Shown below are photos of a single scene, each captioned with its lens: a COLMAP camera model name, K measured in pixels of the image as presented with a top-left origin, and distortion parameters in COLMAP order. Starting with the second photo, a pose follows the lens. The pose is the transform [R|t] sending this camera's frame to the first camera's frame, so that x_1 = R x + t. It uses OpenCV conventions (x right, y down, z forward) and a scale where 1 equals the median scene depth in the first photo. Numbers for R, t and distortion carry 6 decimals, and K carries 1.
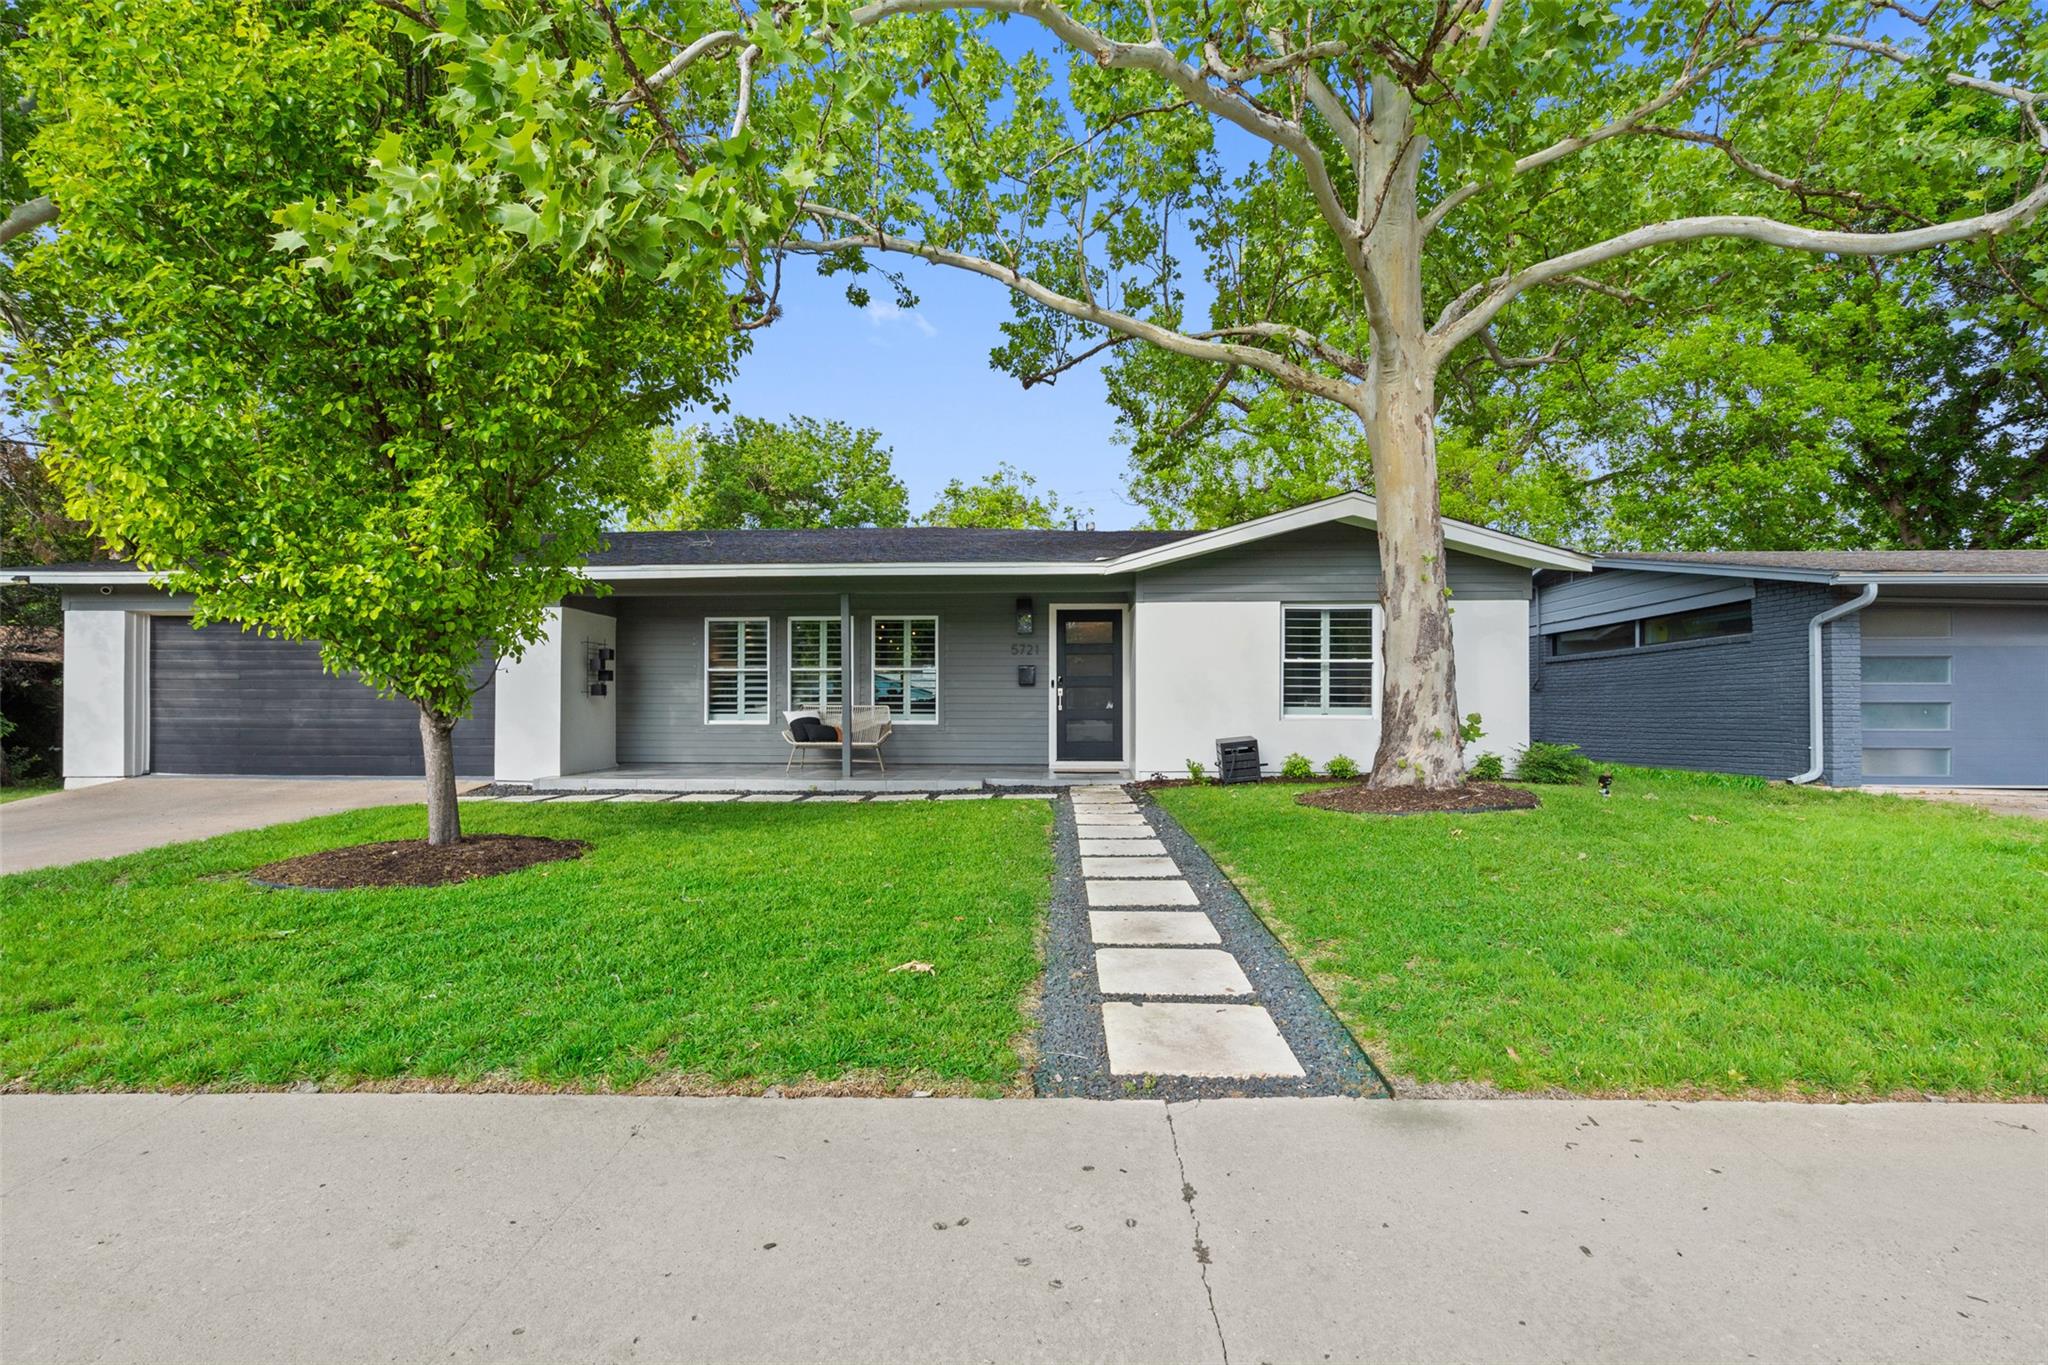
lens RADIAL K [[962.7, 0, 1022.2], [0, 962.7, 683.8], [0, 0, 1]] dist [0.000882, 0.000063]
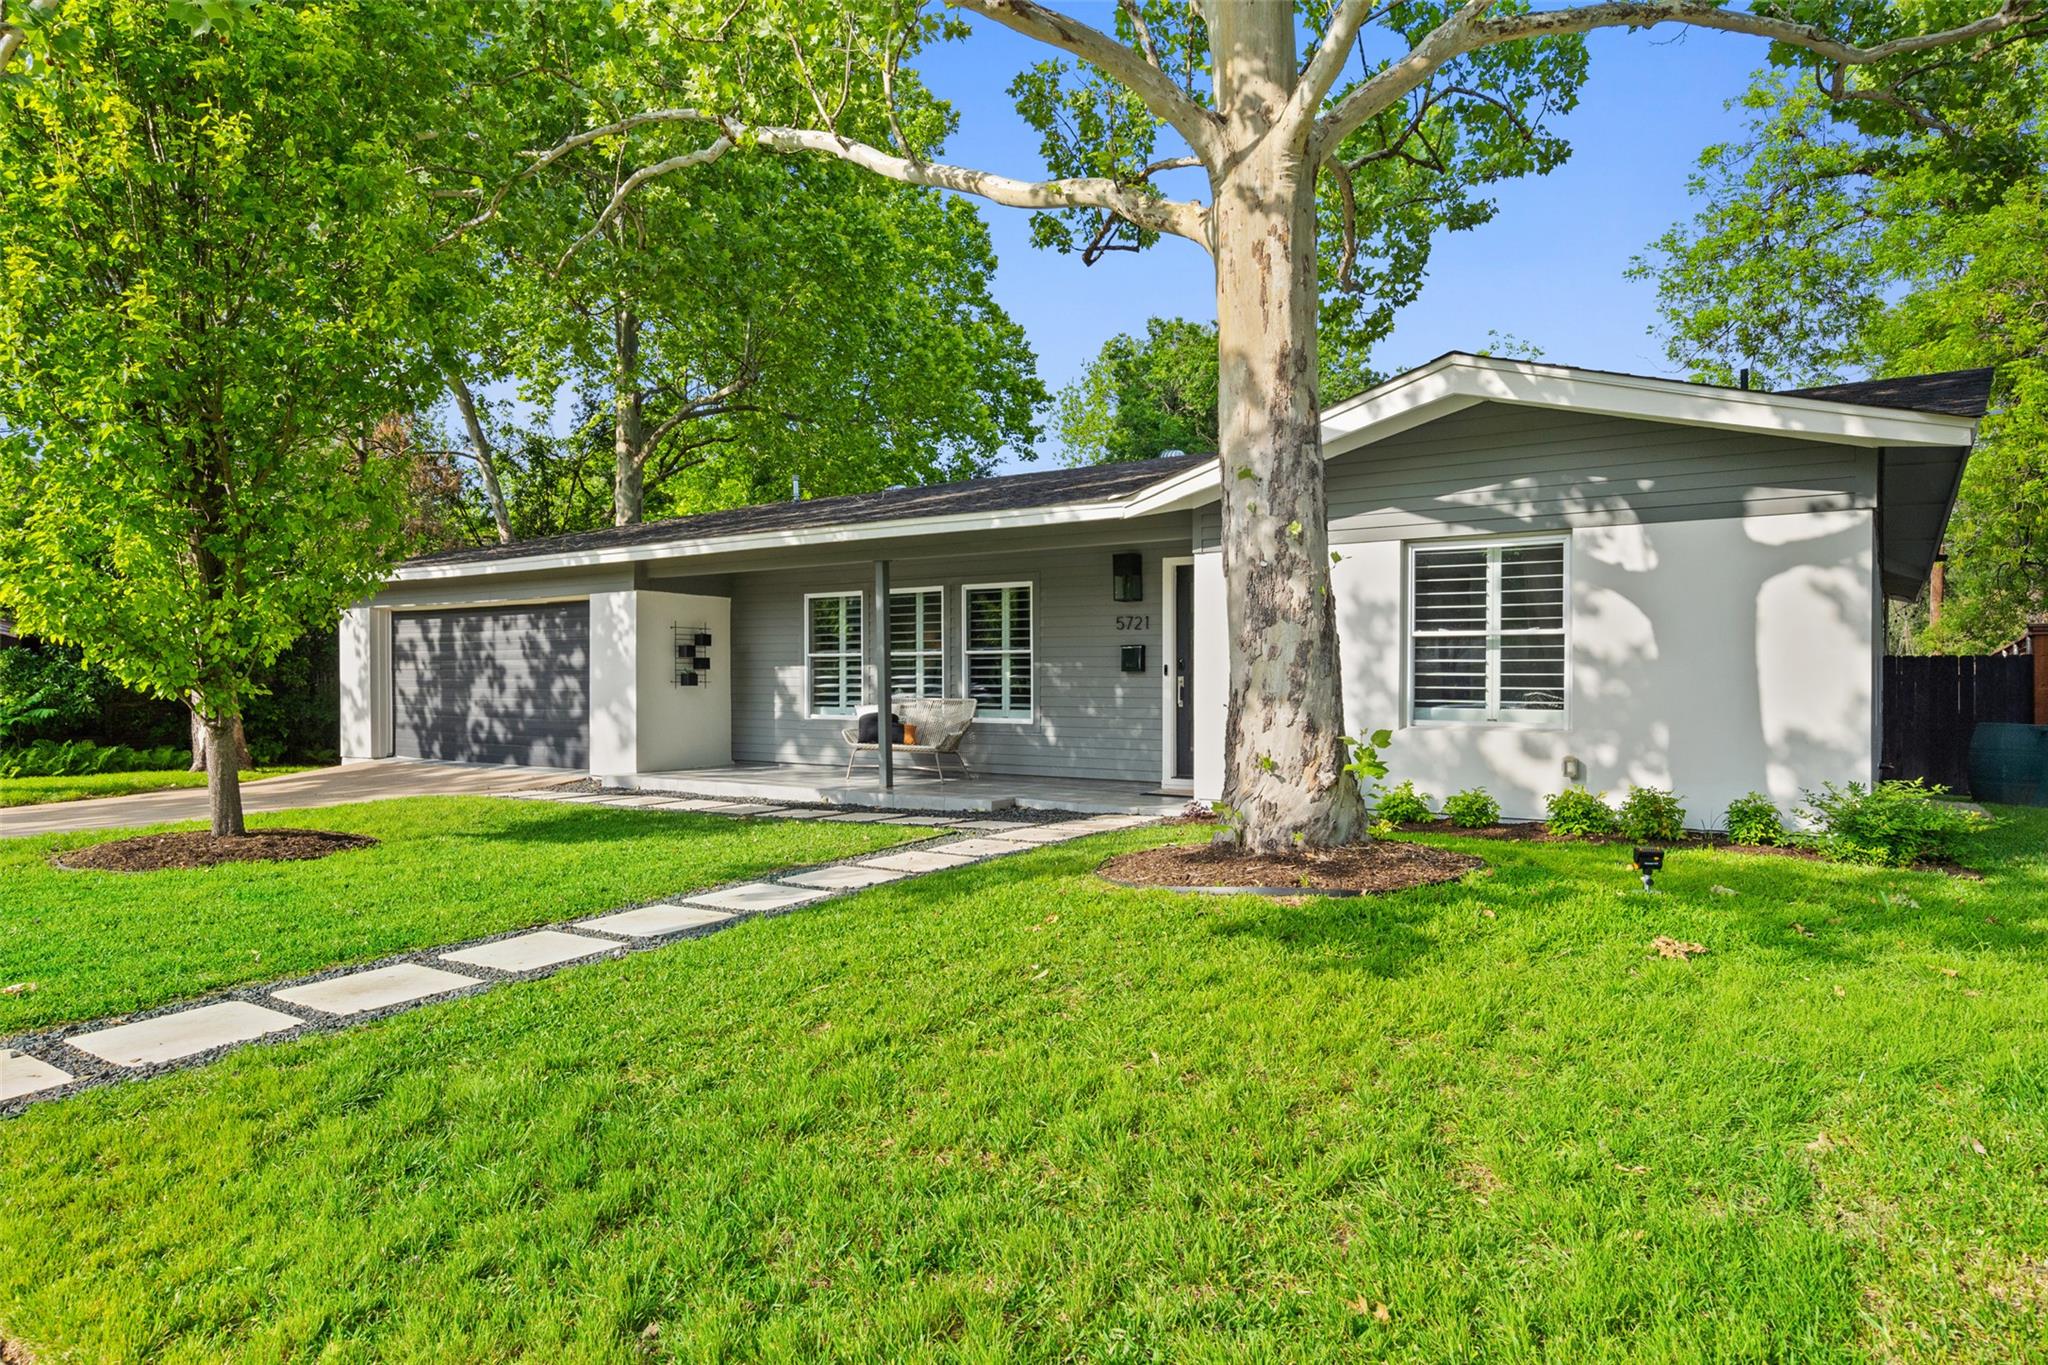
lens RADIAL K [[1290.5, 0, 1026.0], [0, 1290.5, 686.2], [0, 0, 1]] dist [0.027102, 0.000610]
pose [[0.850440, 0.002725, -0.526065, 0.493997], [0.008997, 0.999765, 0.019724, -0.008830], [0.525995, -0.021507, 0.850215, 0.145817]]
